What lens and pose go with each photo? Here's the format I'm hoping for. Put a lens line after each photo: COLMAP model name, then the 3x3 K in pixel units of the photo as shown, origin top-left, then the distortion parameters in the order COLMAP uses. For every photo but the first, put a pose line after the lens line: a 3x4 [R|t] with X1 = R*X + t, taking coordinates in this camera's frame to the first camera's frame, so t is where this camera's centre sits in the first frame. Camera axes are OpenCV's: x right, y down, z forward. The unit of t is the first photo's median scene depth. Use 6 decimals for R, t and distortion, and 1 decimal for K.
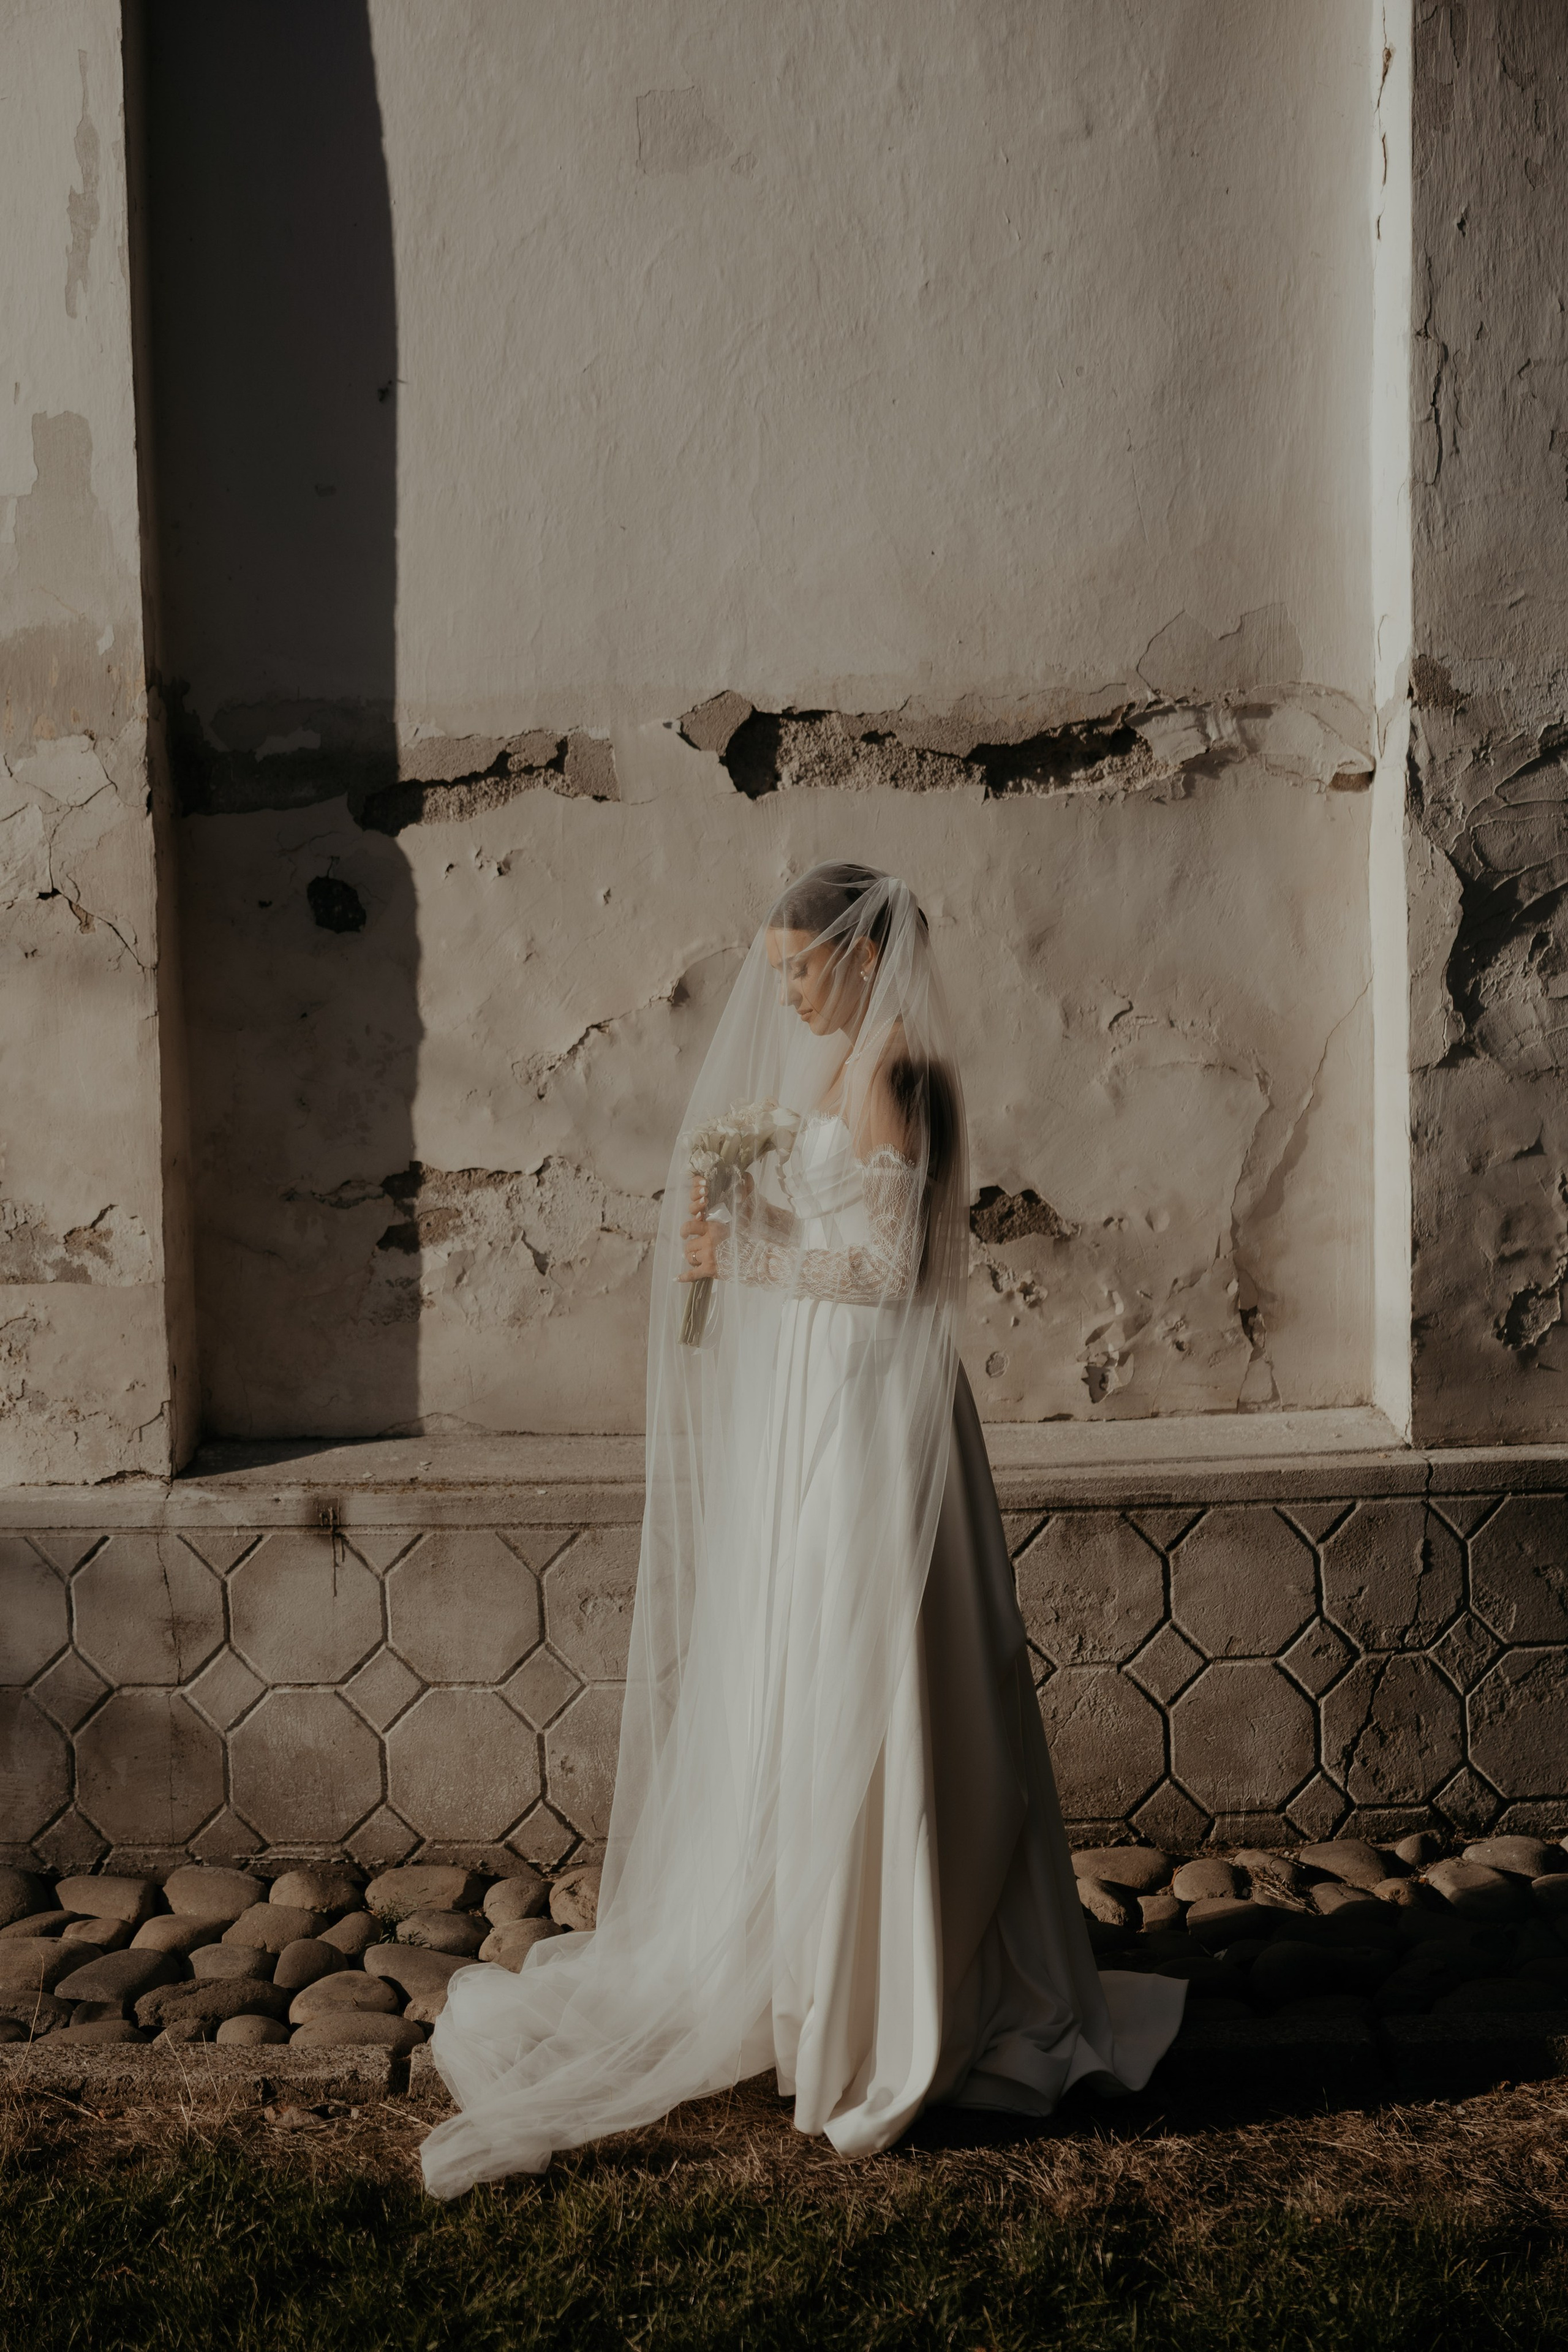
lens RADIAL K [[3503.5, 0, 784.0], [0, 3503.5, 1176.0], [0, 0, 1]] dist [0.012055, -0.015671]
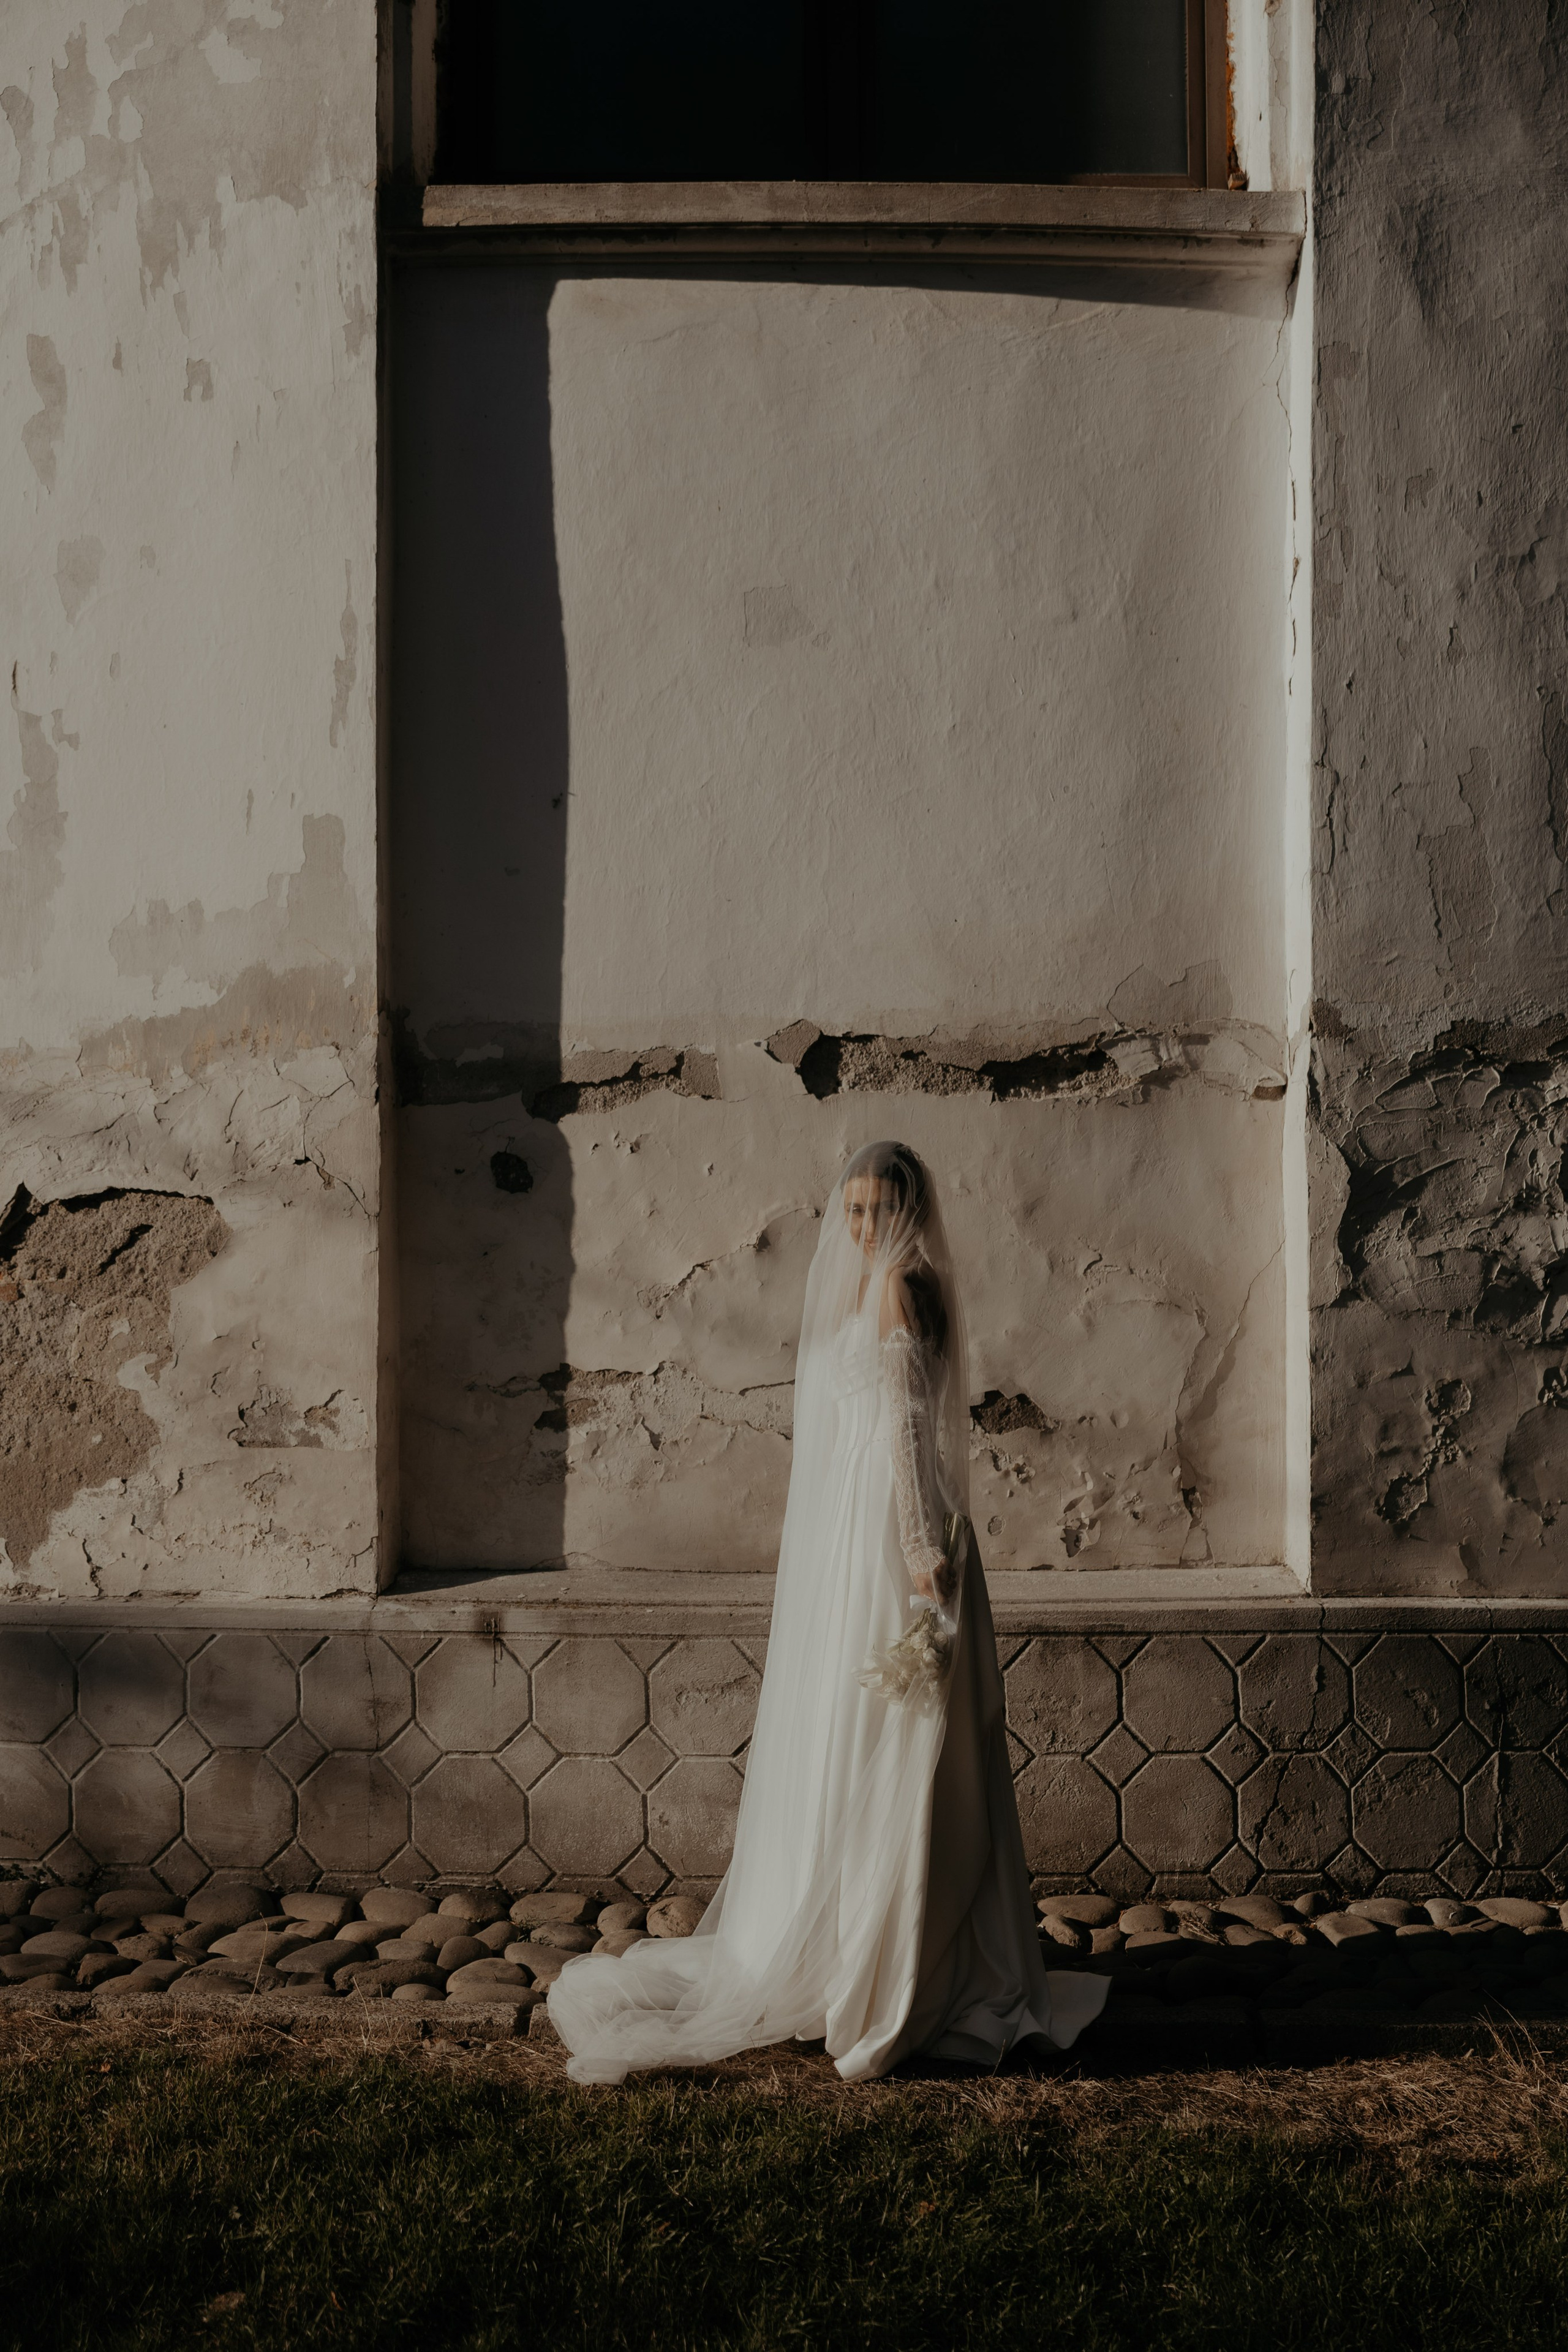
lens RADIAL K [[3061.3, 0, 736.0], [0, 3061.3, 1170.7], [0, 0, 1]] dist [0.011248, -0.017293]
pose [[0.997236, 0.015176, -0.072732, 0.045567], [-0.022238, 0.995007, -0.097296, 0.035626], [0.070892, 0.098644, 0.992594, -0.172033]]
